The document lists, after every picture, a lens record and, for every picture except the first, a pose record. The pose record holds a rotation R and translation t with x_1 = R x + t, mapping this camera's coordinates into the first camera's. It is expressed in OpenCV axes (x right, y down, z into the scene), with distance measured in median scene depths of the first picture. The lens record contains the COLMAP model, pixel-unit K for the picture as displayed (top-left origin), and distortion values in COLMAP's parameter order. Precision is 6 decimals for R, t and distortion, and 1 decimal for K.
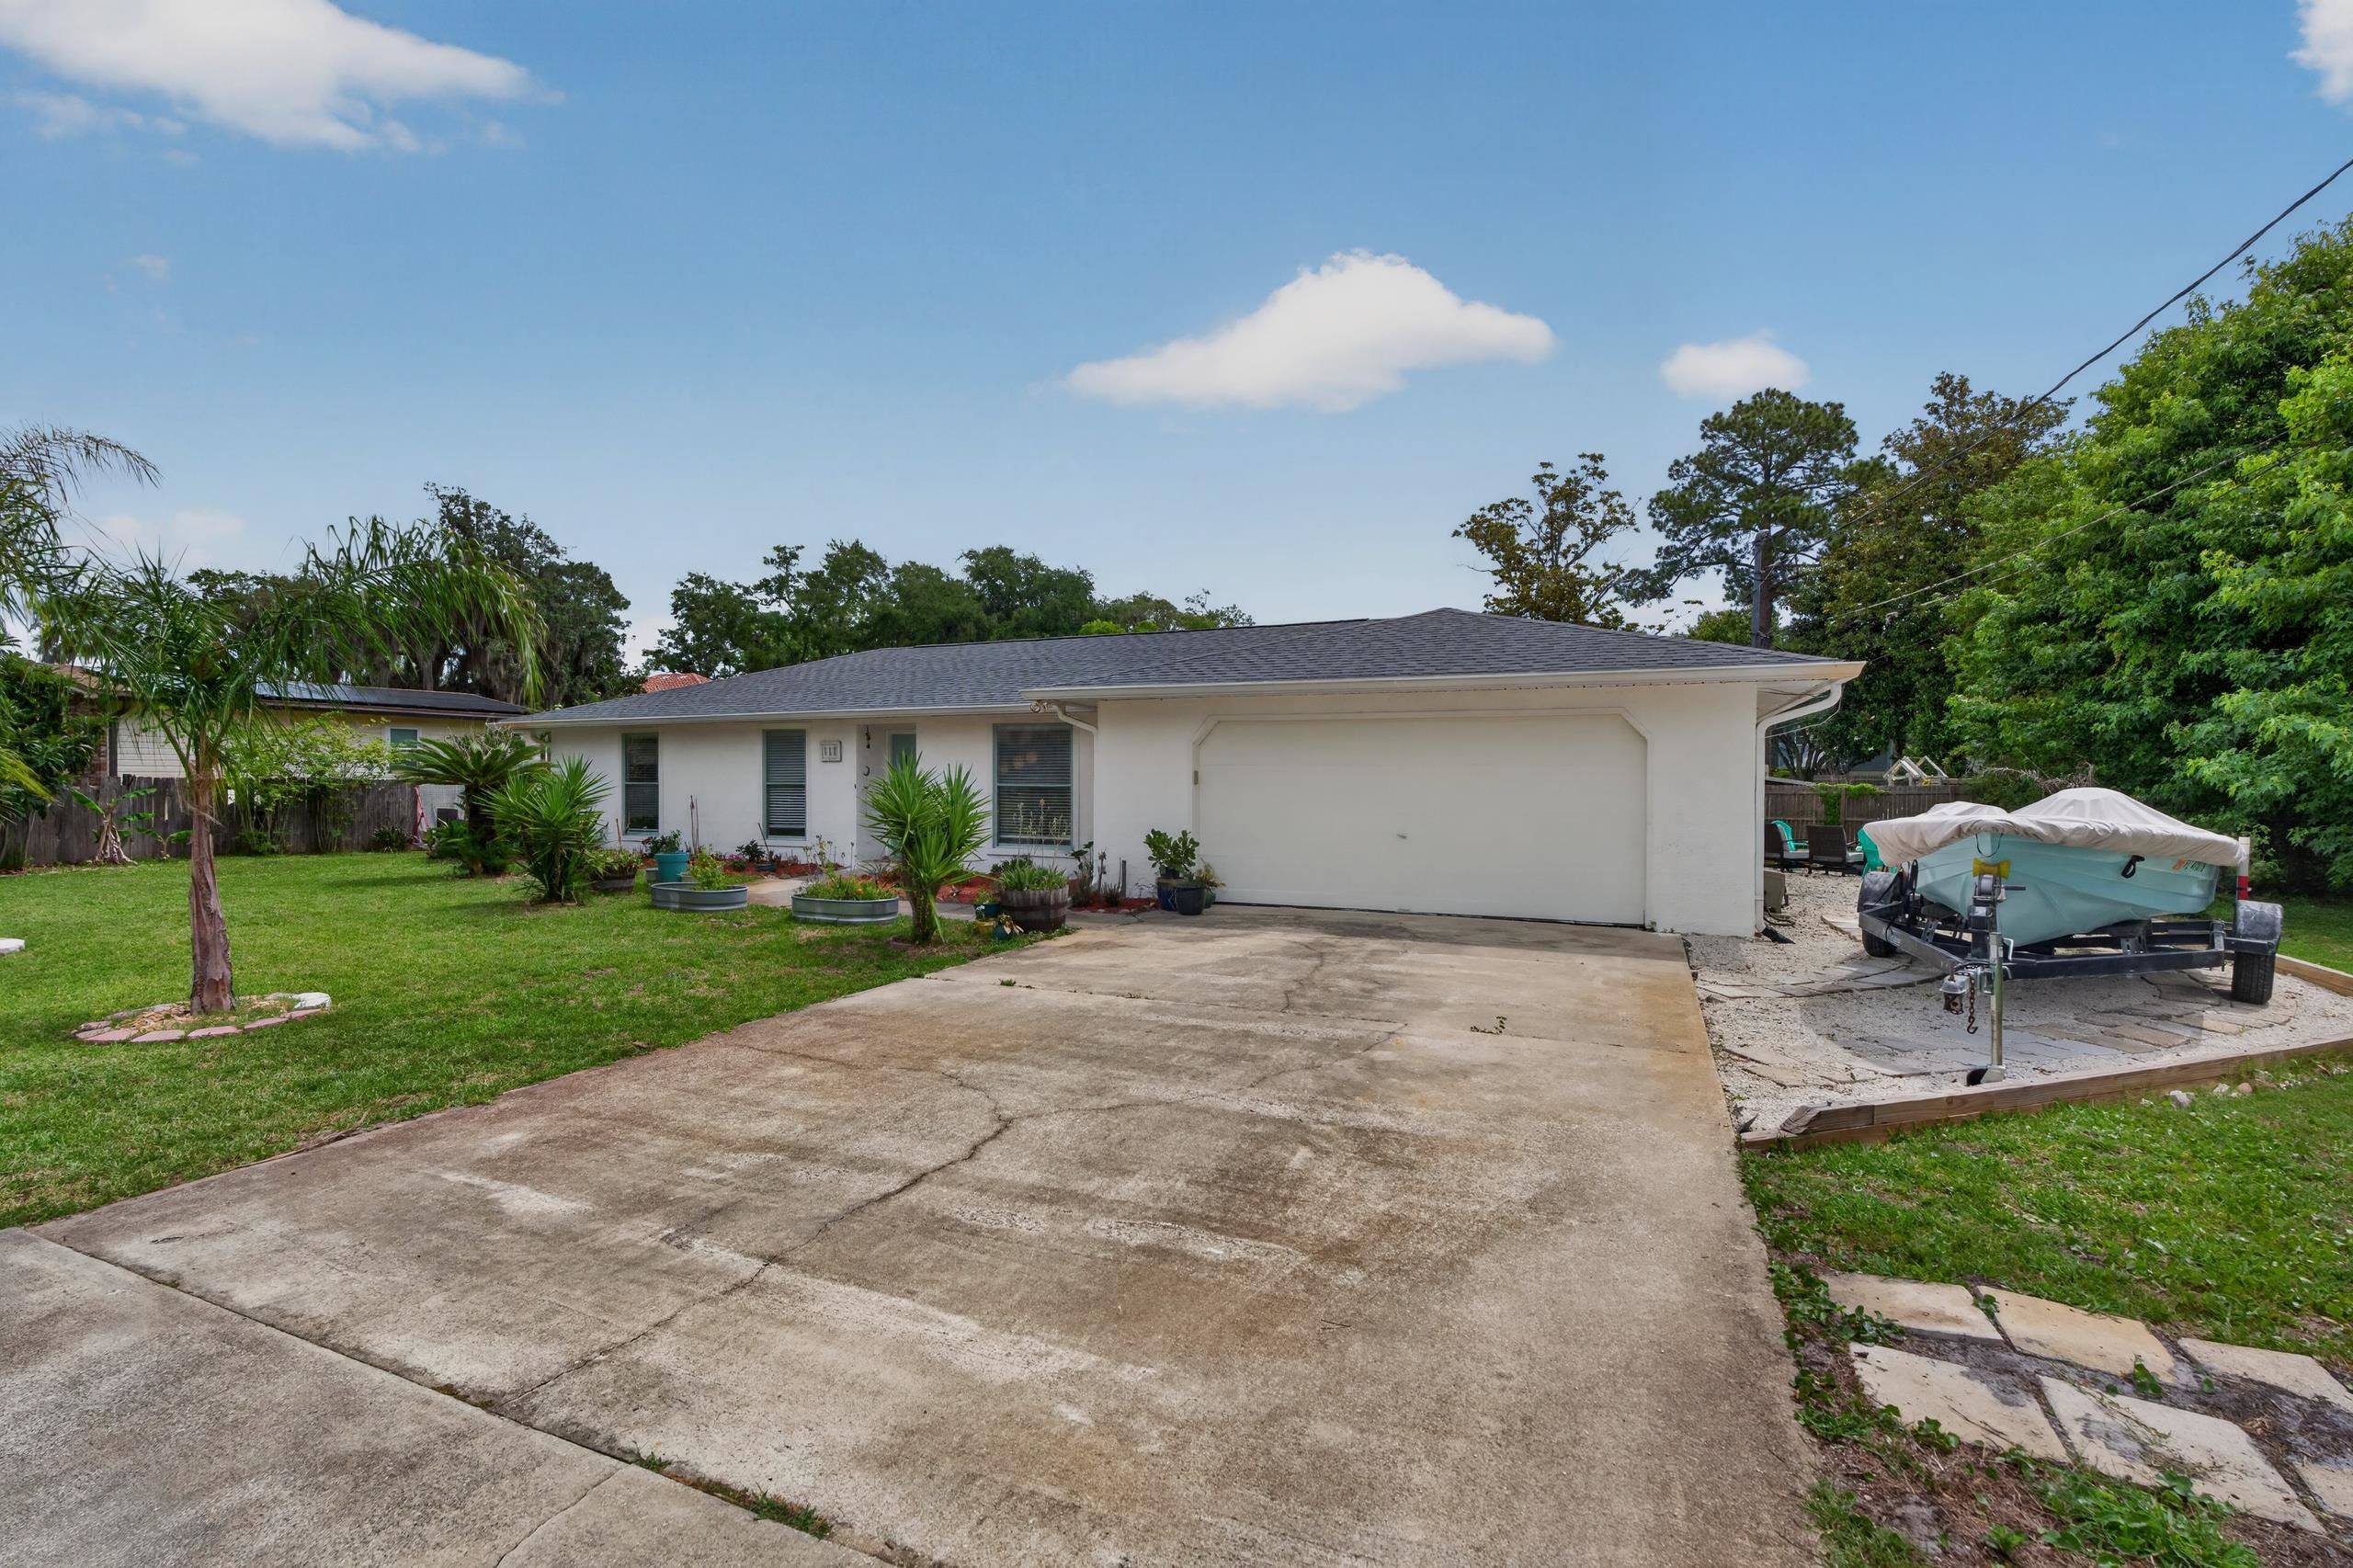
lens RADIAL K [[1059.8, 0, 1166.4], [0, 1059.8, 776.9], [0, 0, 1]] dist [-0.017739, 0.007205]
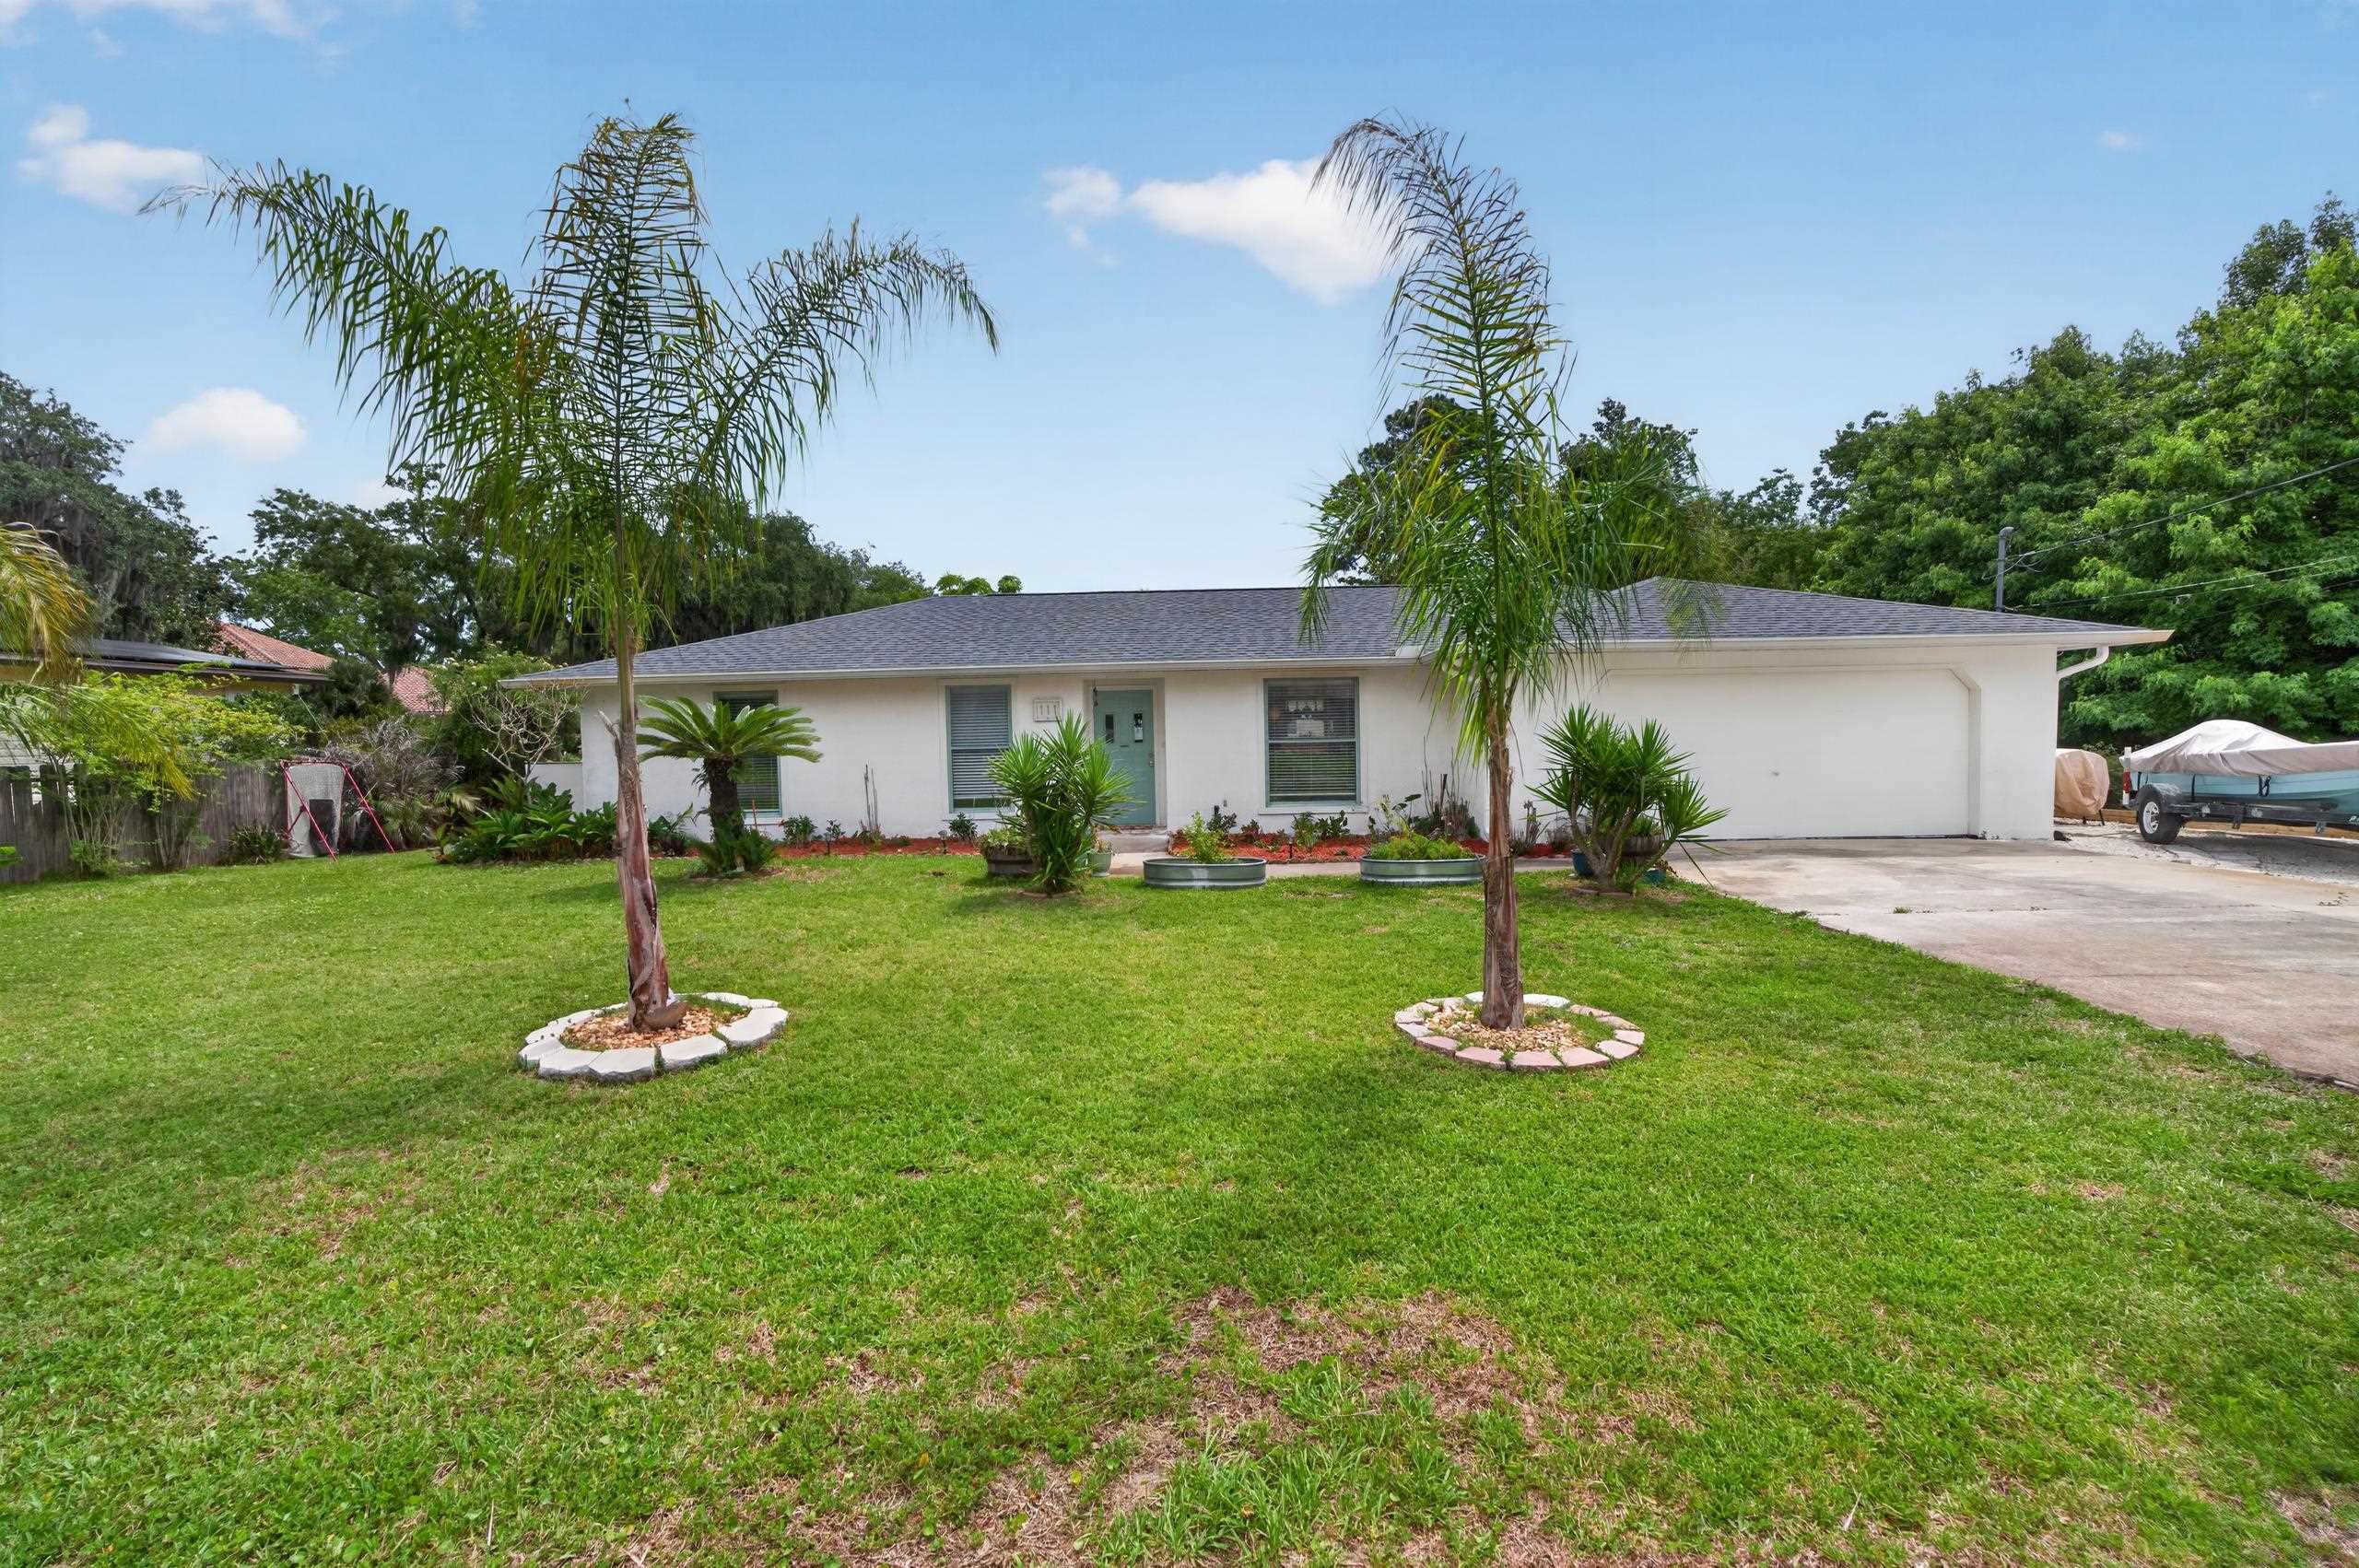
lens RADIAL K [[1062.4, 0, 1169.4], [0, 1062.4, 776.9], [0, 0, 1]] dist [-0.017739, 0.007205]
pose [[0.915683, -0.037643, 0.400134, -2.193867], [0.023796, 0.998935, 0.039521, -0.007958], [-0.401196, -0.026667, 0.915604, 0.538725]]
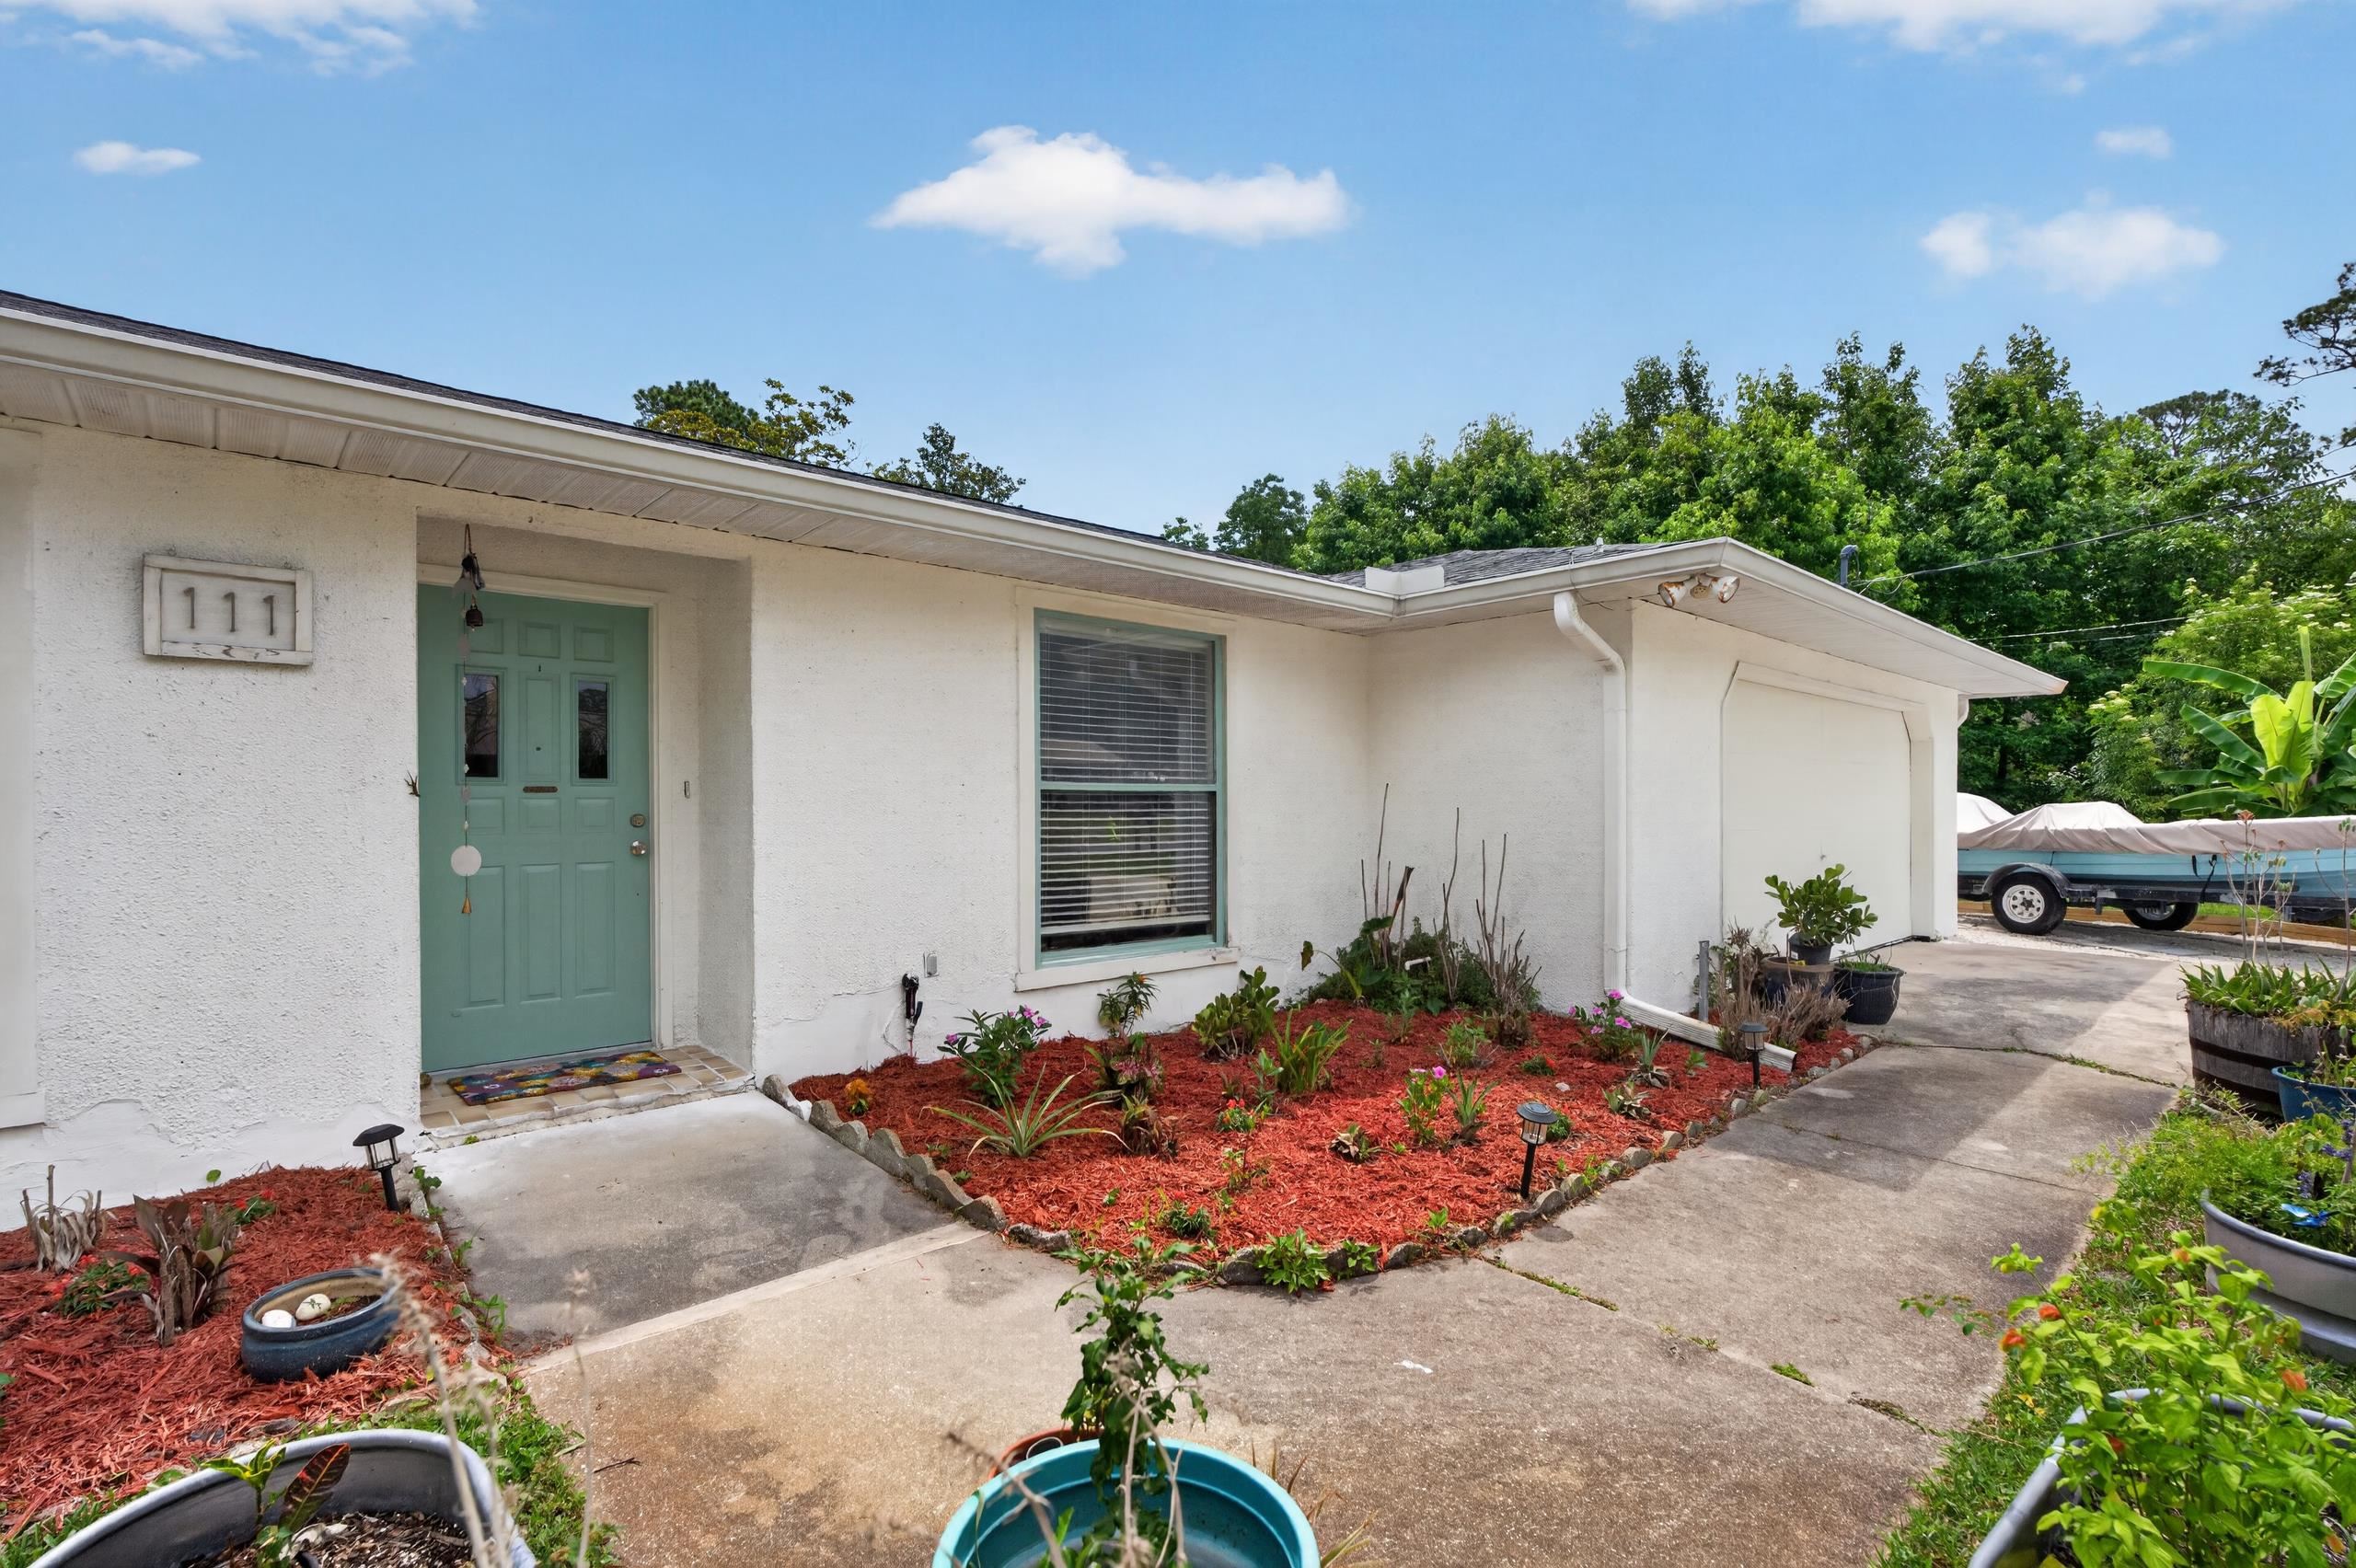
lens RADIAL K [[1061.1, 0, 1167.9], [0, 1061.1, 776.9], [0, 0, 1]] dist [-0.017739, 0.007205]
pose [[0.407444, 0.013786, 0.913126, -1.604155], [-0.003823, 0.999903, -0.013390, 0.029692], [-0.913222, 0.001965, 0.407457, 2.859992]]
